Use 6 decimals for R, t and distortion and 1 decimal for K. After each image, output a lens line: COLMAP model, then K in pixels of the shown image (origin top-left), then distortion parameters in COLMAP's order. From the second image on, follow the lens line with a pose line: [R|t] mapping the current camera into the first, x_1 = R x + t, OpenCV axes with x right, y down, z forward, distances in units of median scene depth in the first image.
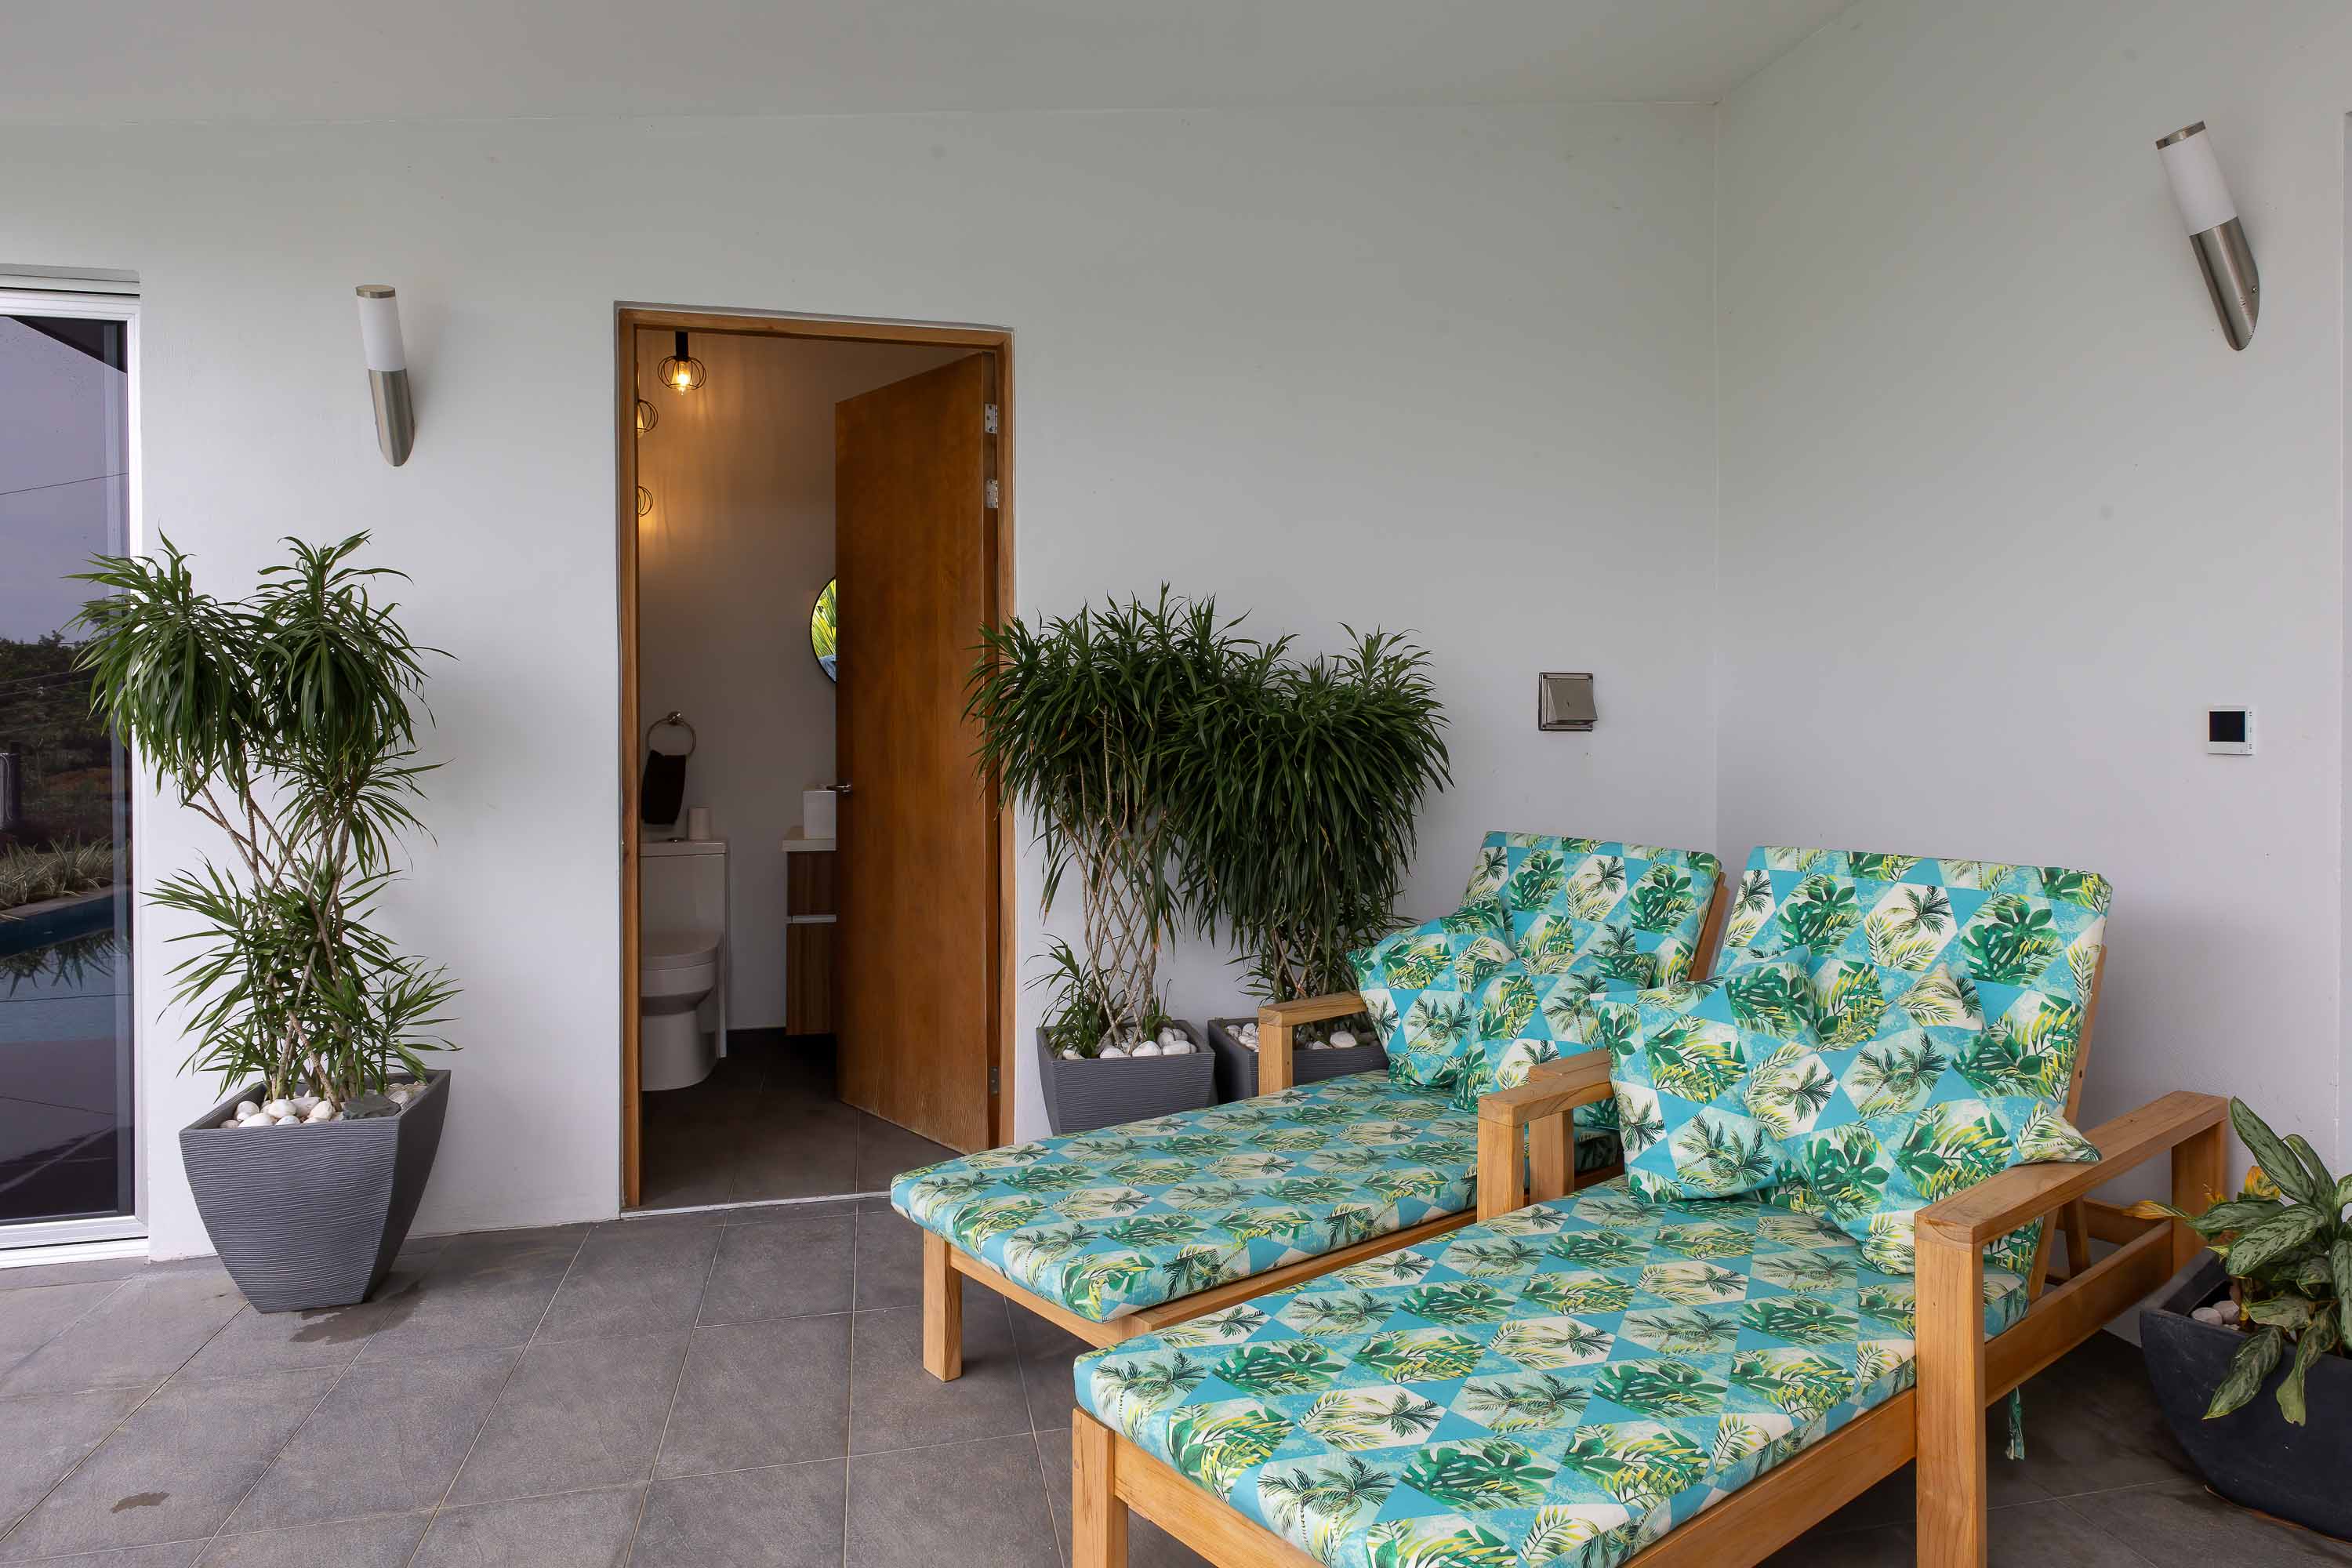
lens RADIAL K [[1496.0, 0, 1250.2], [0, 1496.0, 720.3], [0, 0, 1]] dist [-0.002492, -0.000574]
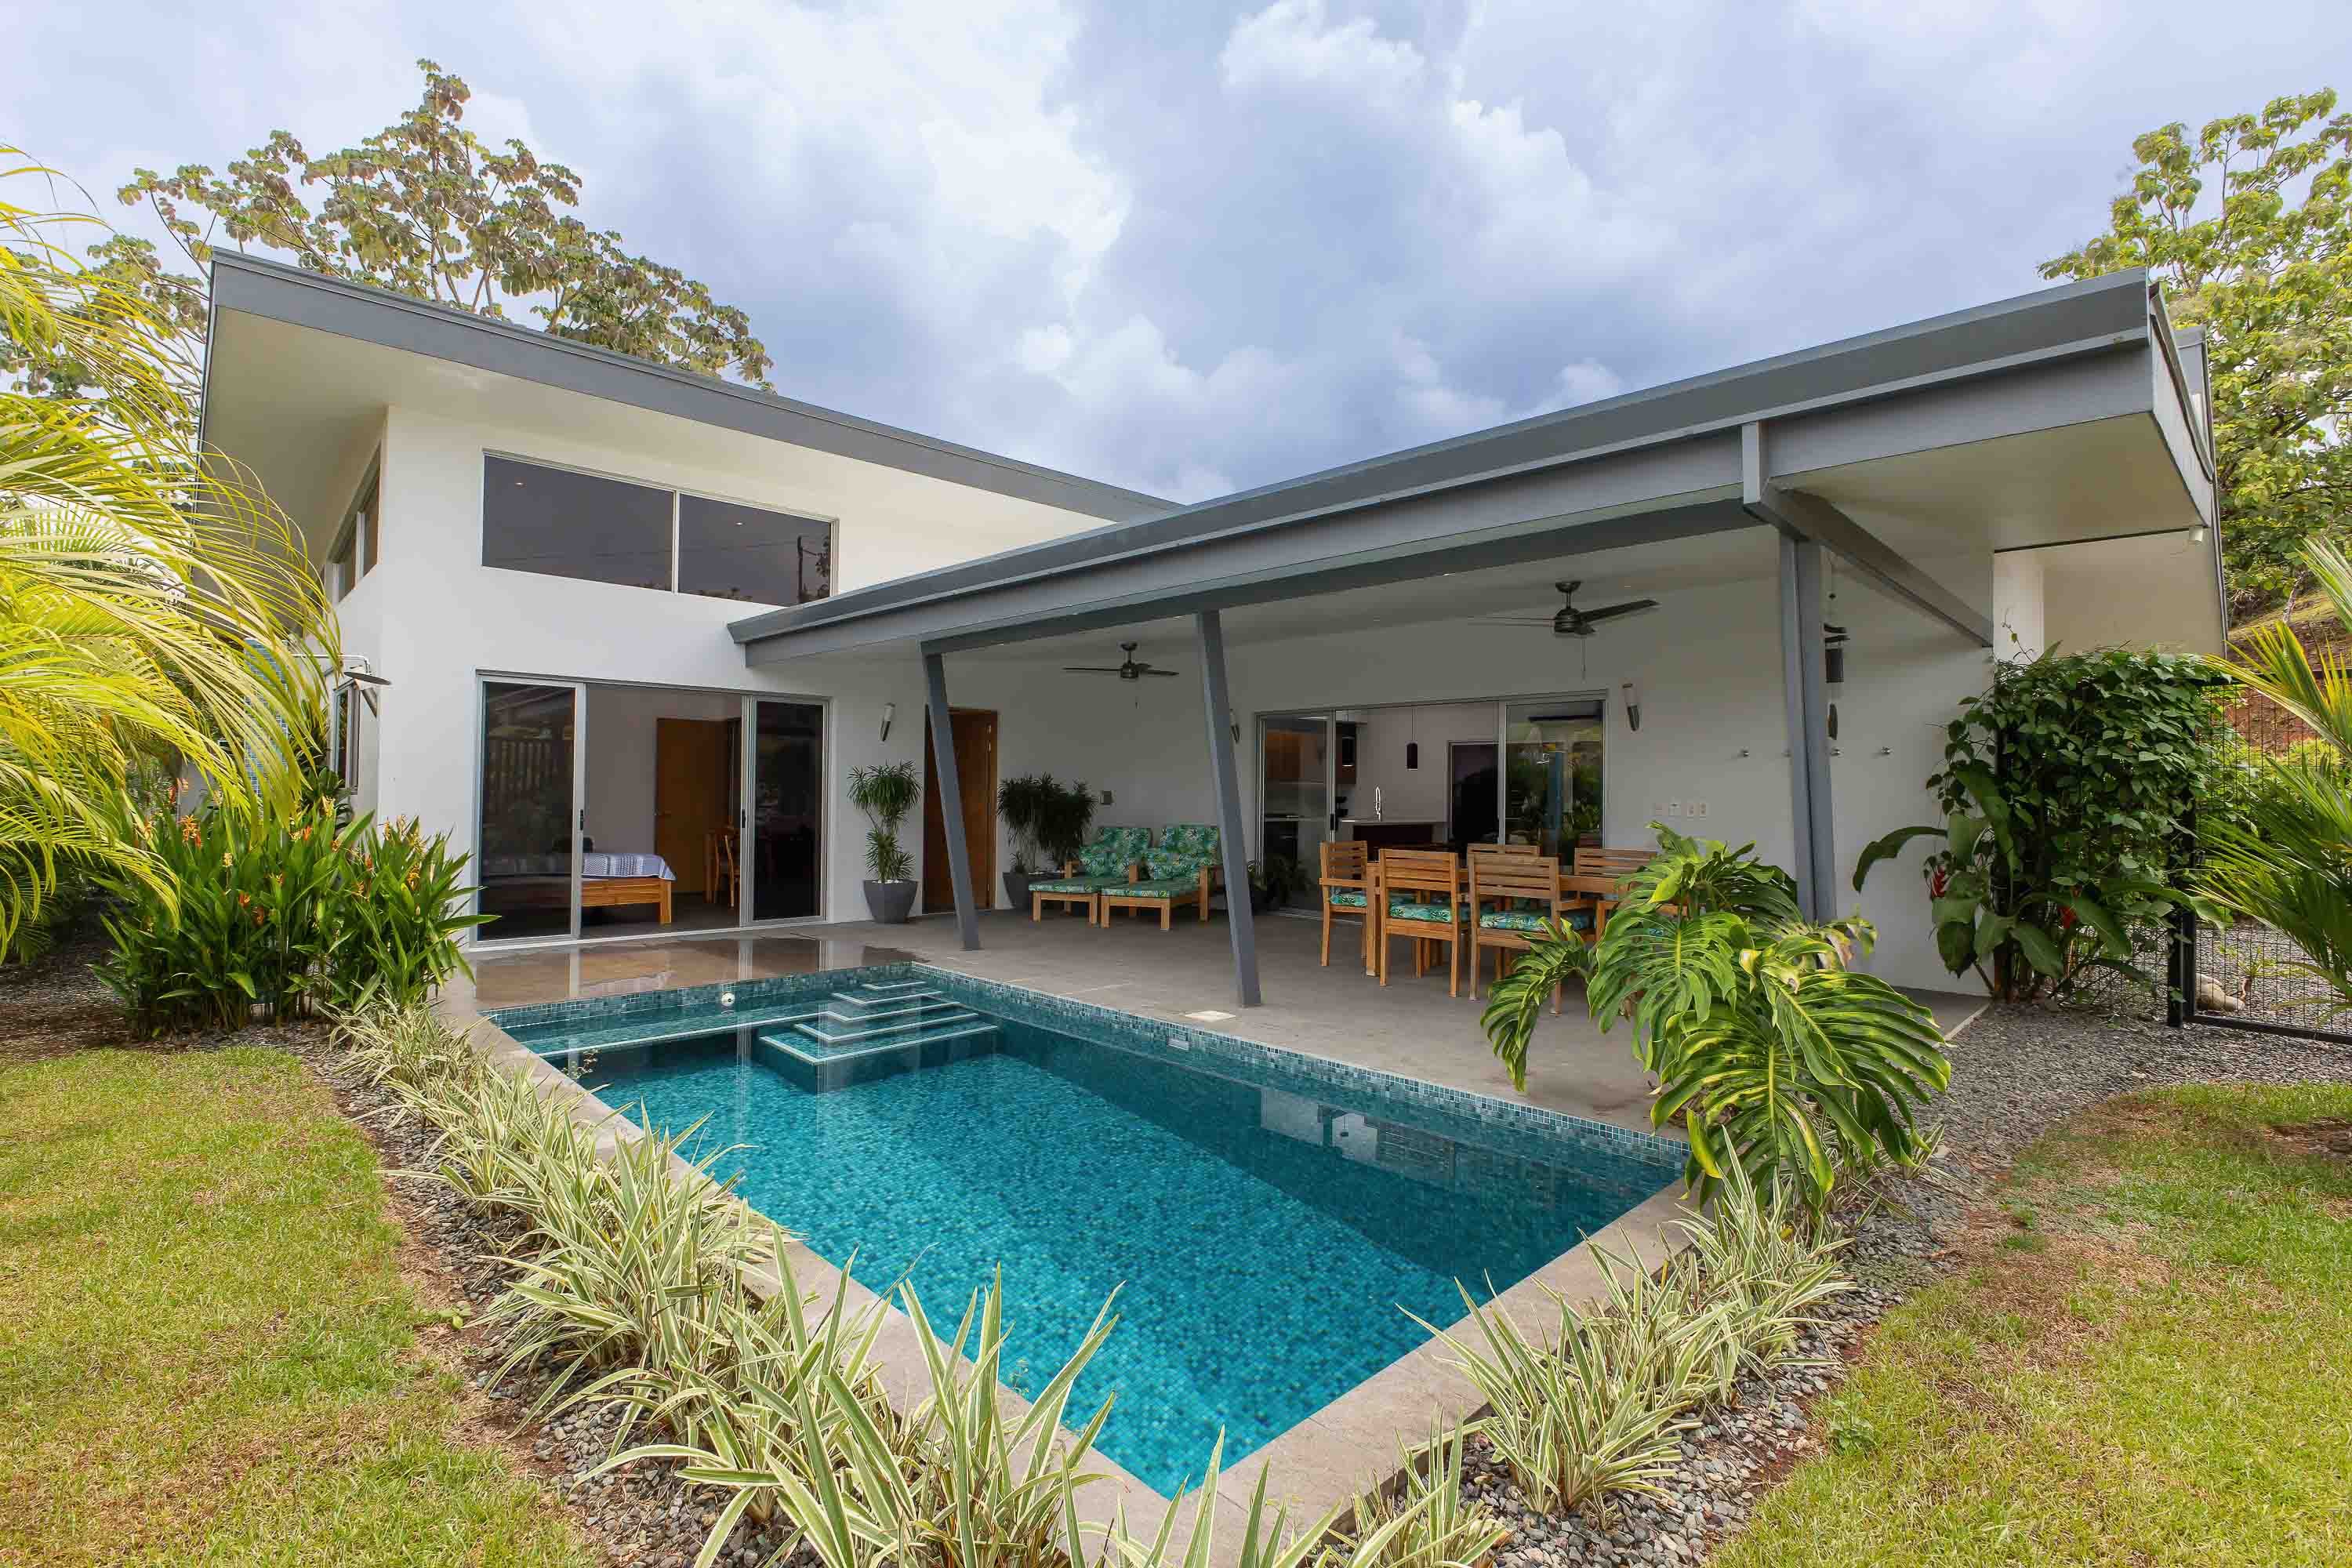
lens RADIAL K [[1104.6, 0, 1182.8], [0, 1104.6, 770.4], [0, 0, 1]] dist [-0.012614, 0.000257]
pose [[0.862195, 0.020127, 0.506176, -1.591250], [-0.004950, 0.999497, -0.031310, 0.009515], [-0.506552, 0.024490, 0.861862, -2.436609]]
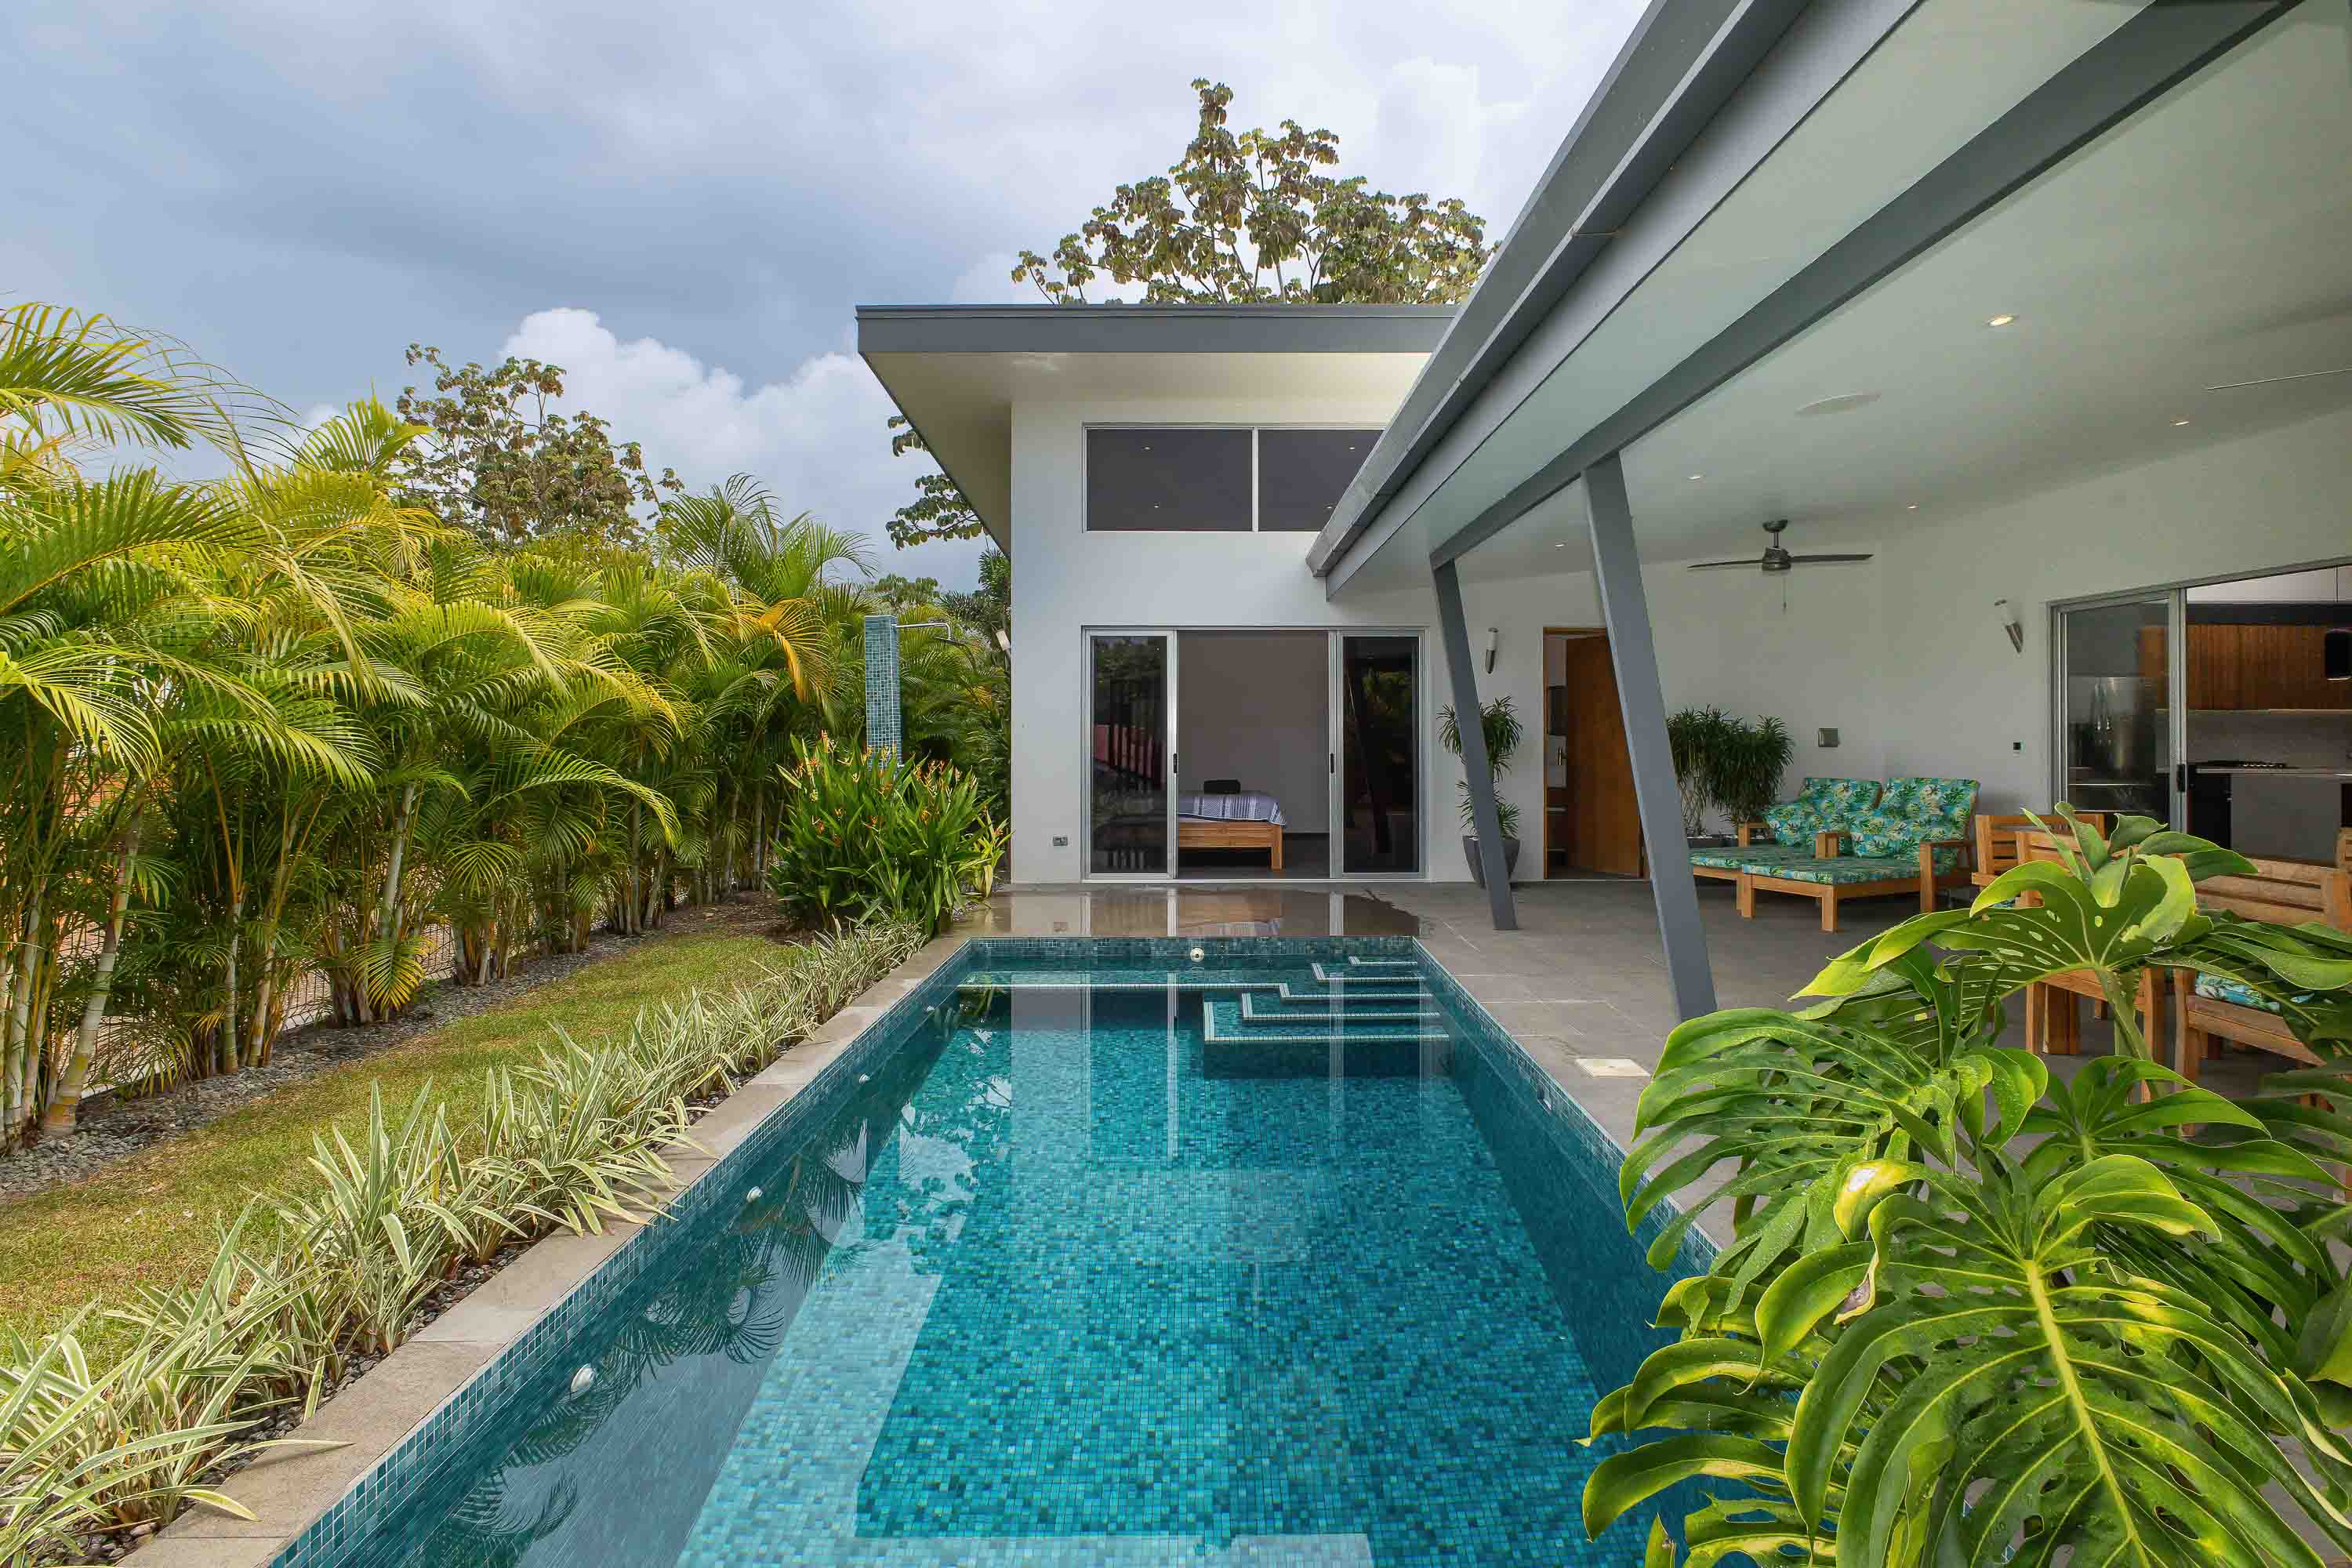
lens RADIAL K [[1186.7, 0, 1178.6], [0, 1186.7, 719.9], [0, 0, 1]] dist [-0.015602, 0.000411]
pose [[0.967627, -0.002572, -0.252372, -0.624344], [-0.001690, 0.999860, -0.016670, -0.008203], [0.252379, 0.016557, 0.967487, -2.250868]]
